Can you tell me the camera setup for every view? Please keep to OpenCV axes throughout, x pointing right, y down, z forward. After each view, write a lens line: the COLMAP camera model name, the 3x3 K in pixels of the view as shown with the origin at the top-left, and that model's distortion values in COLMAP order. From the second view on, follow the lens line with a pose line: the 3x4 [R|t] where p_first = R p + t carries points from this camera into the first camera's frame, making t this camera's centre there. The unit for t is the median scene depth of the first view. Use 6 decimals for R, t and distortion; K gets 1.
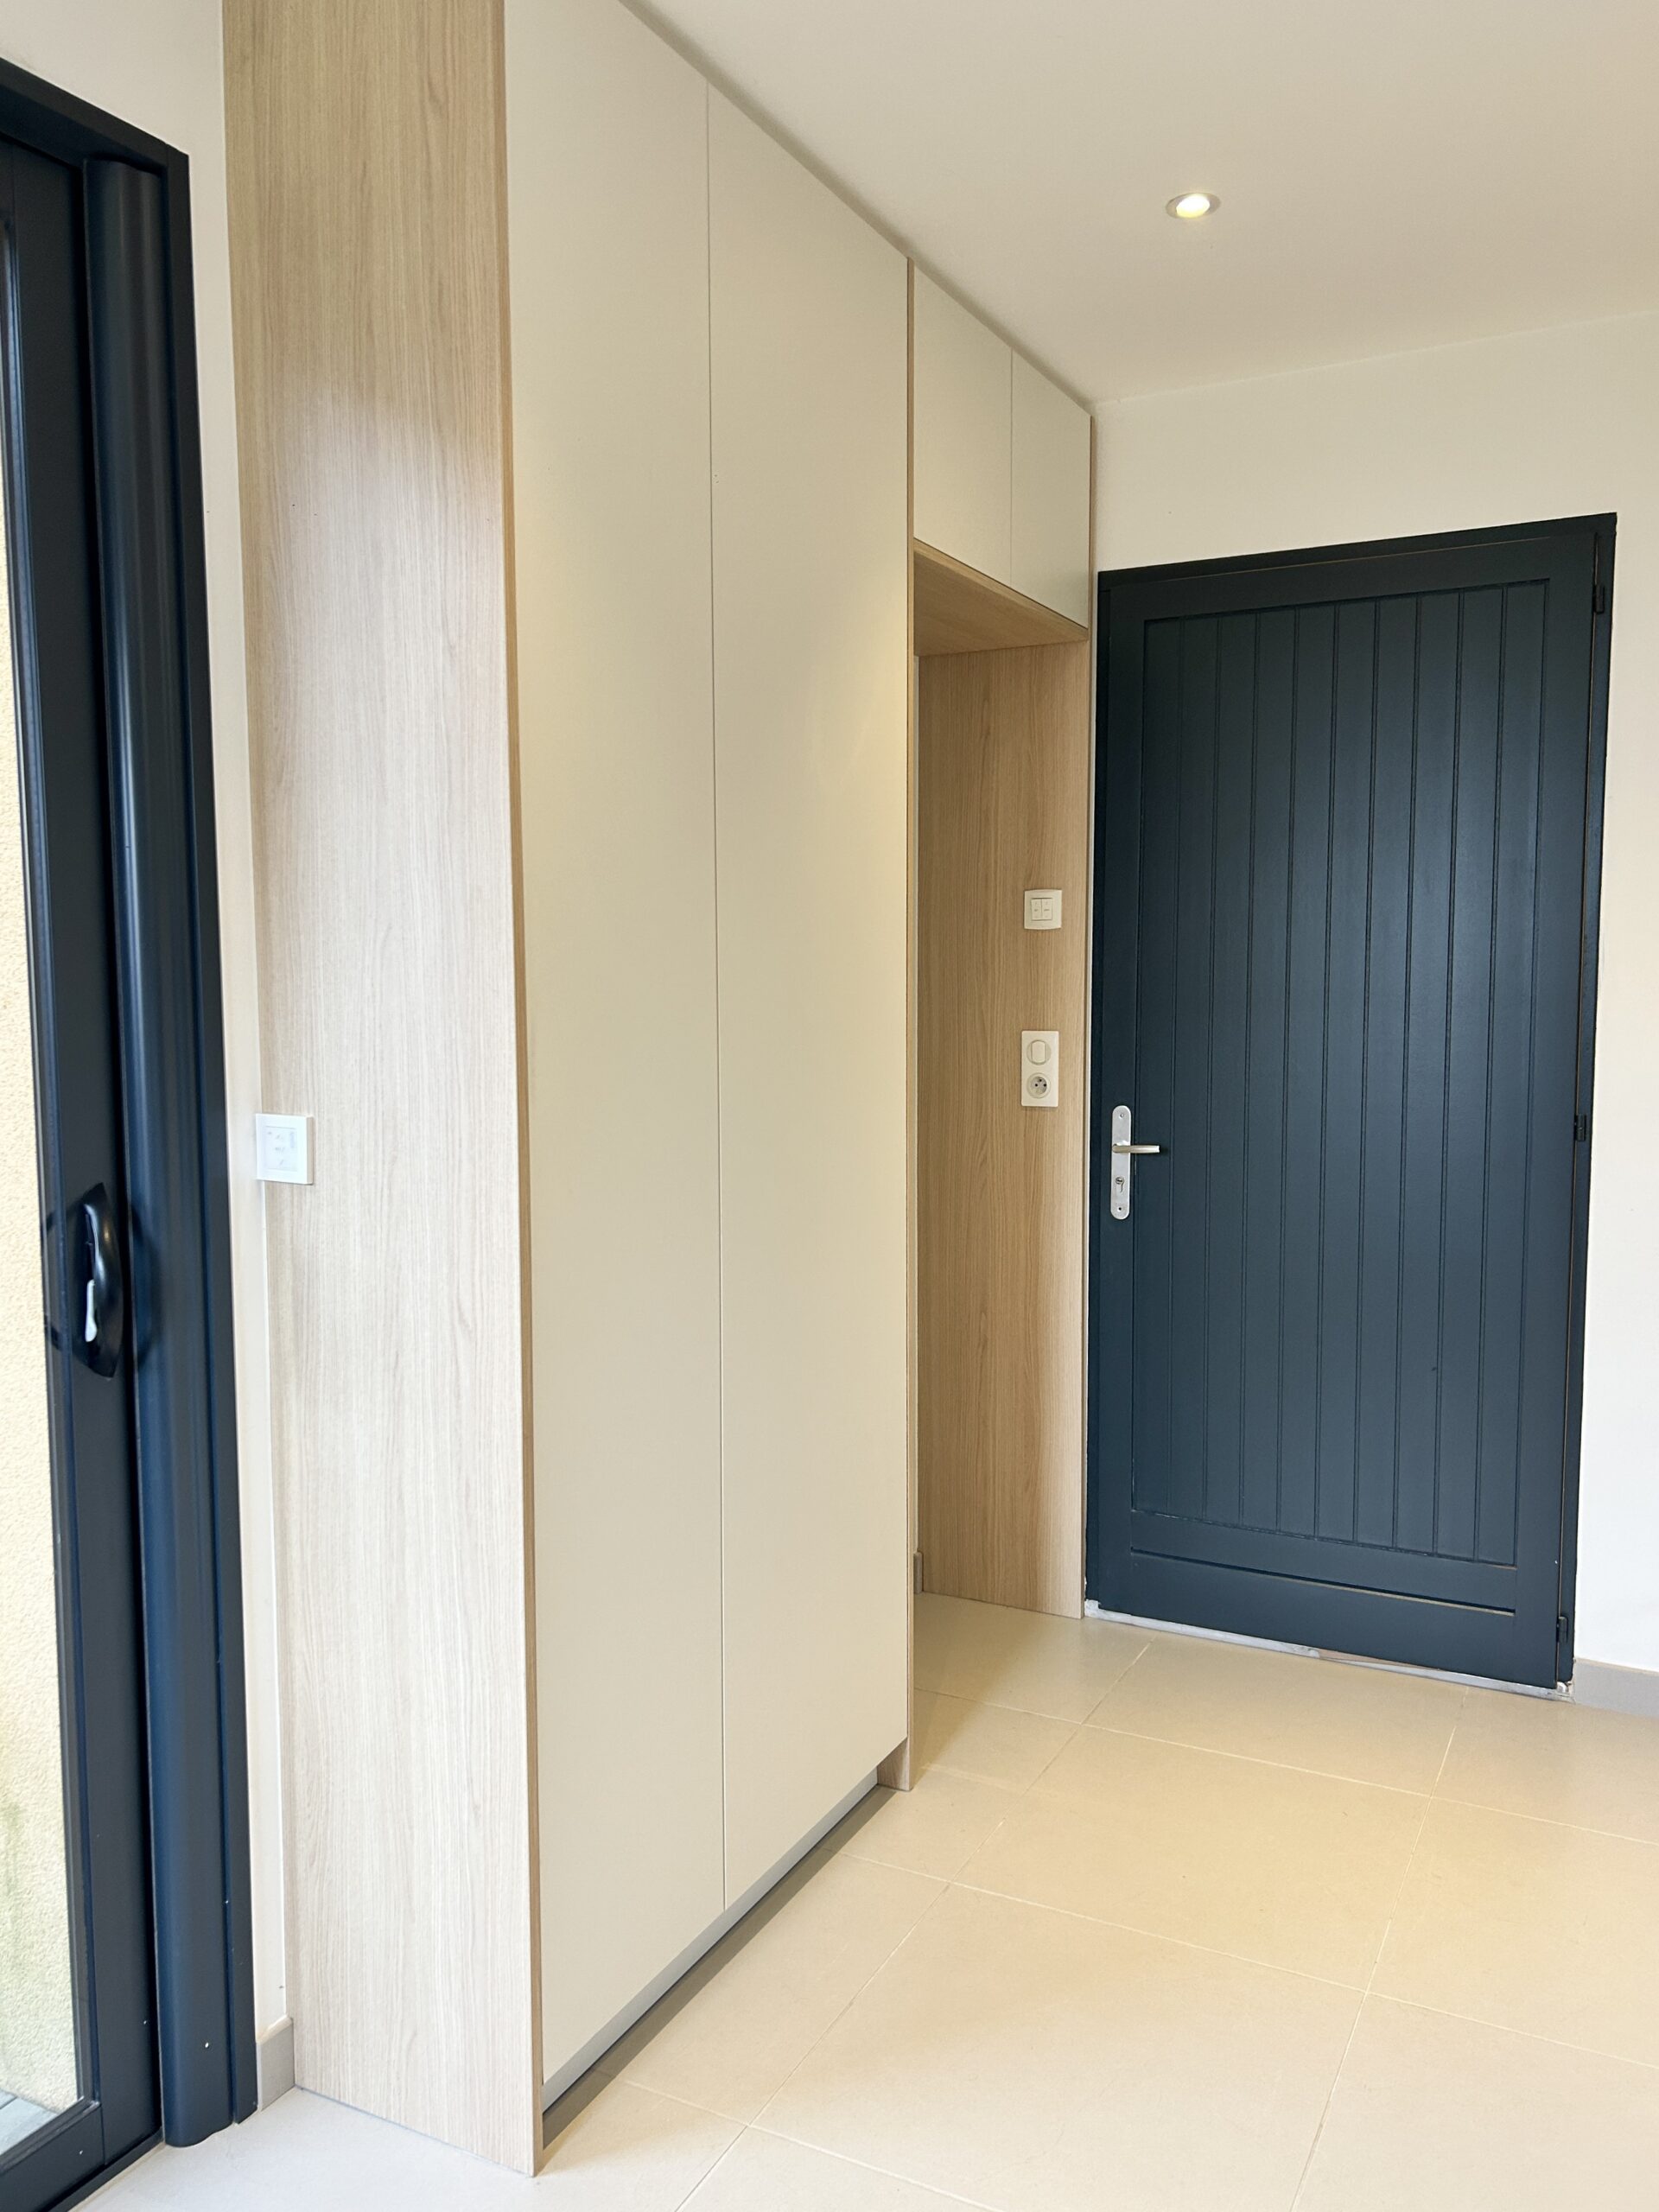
lens RADIAL K [[1675.3, 0, 820.2], [0, 1675.3, 1115.1], [0, 0, 1]] dist [0.069489, -0.137799]
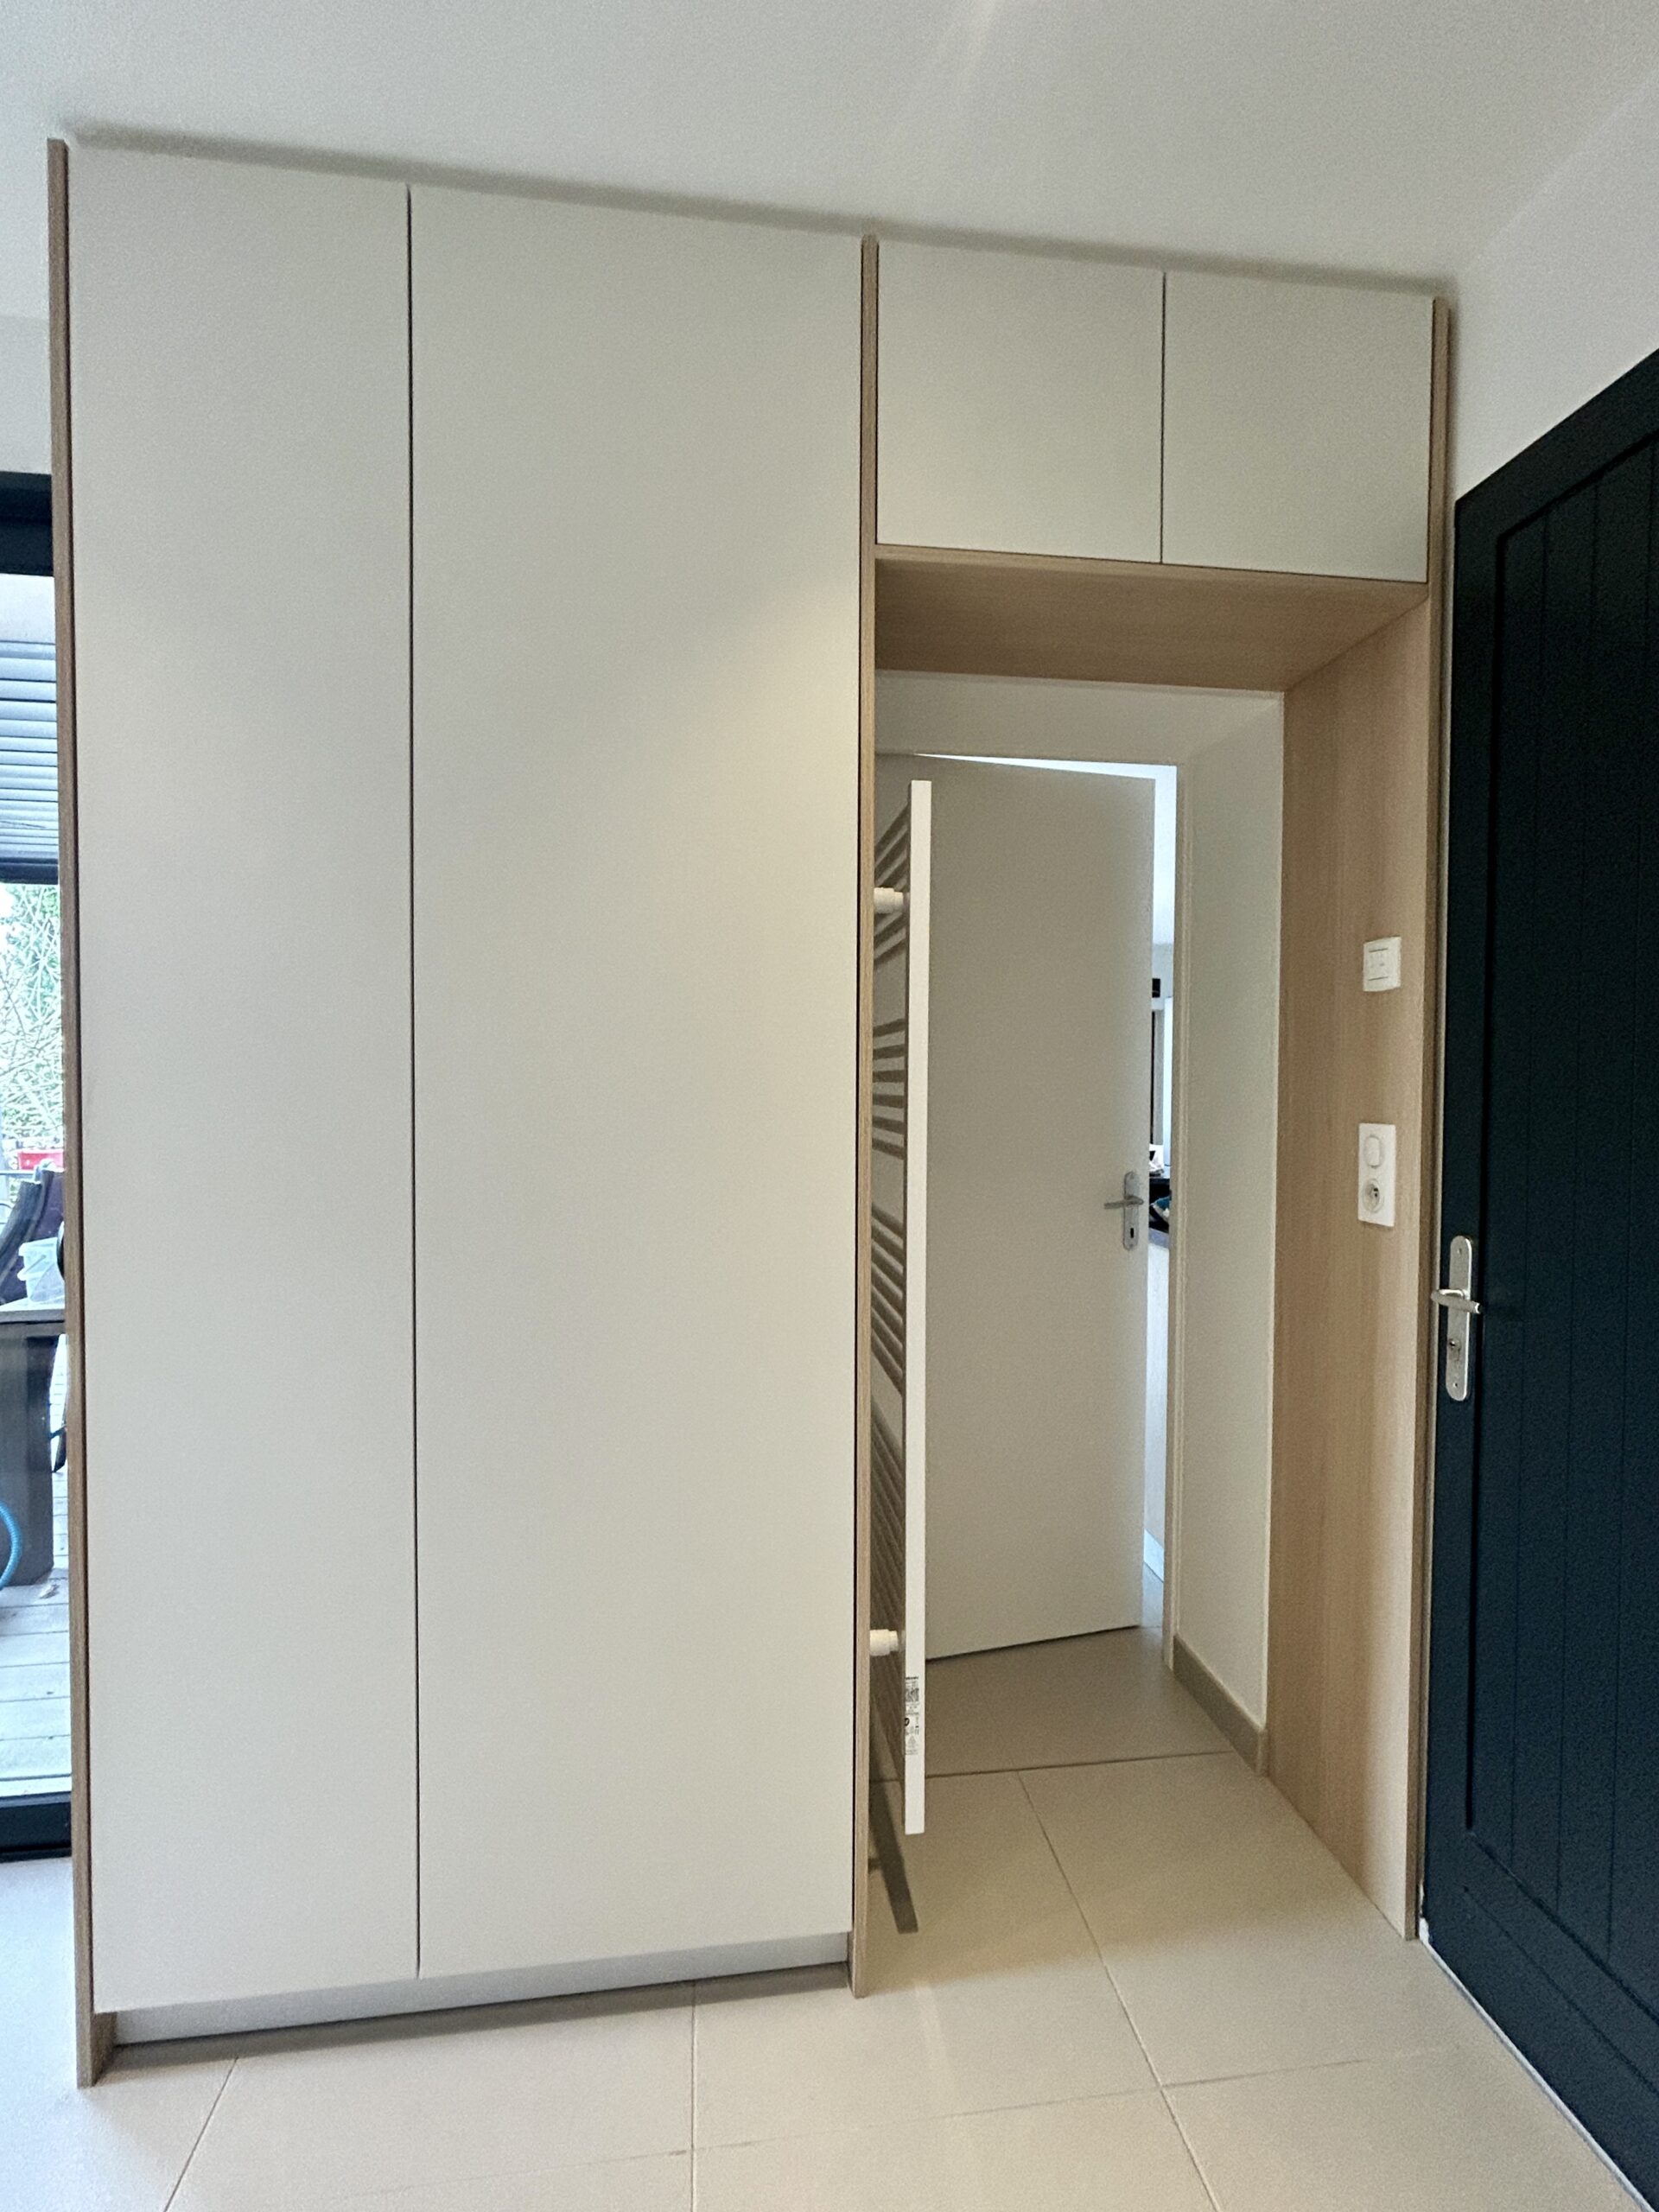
lens RADIAL K [[992.5, 0, 829.5], [0, 992.5, 1106.0], [0, 0, 1]] dist [-0.013803, 0.000066]
pose [[0.575382, 0.023520, -0.817547, 0.355693], [-0.073958, 0.996988, -0.023368, -0.029634], [0.814534, 0.073909, 0.575388, 0.541322]]
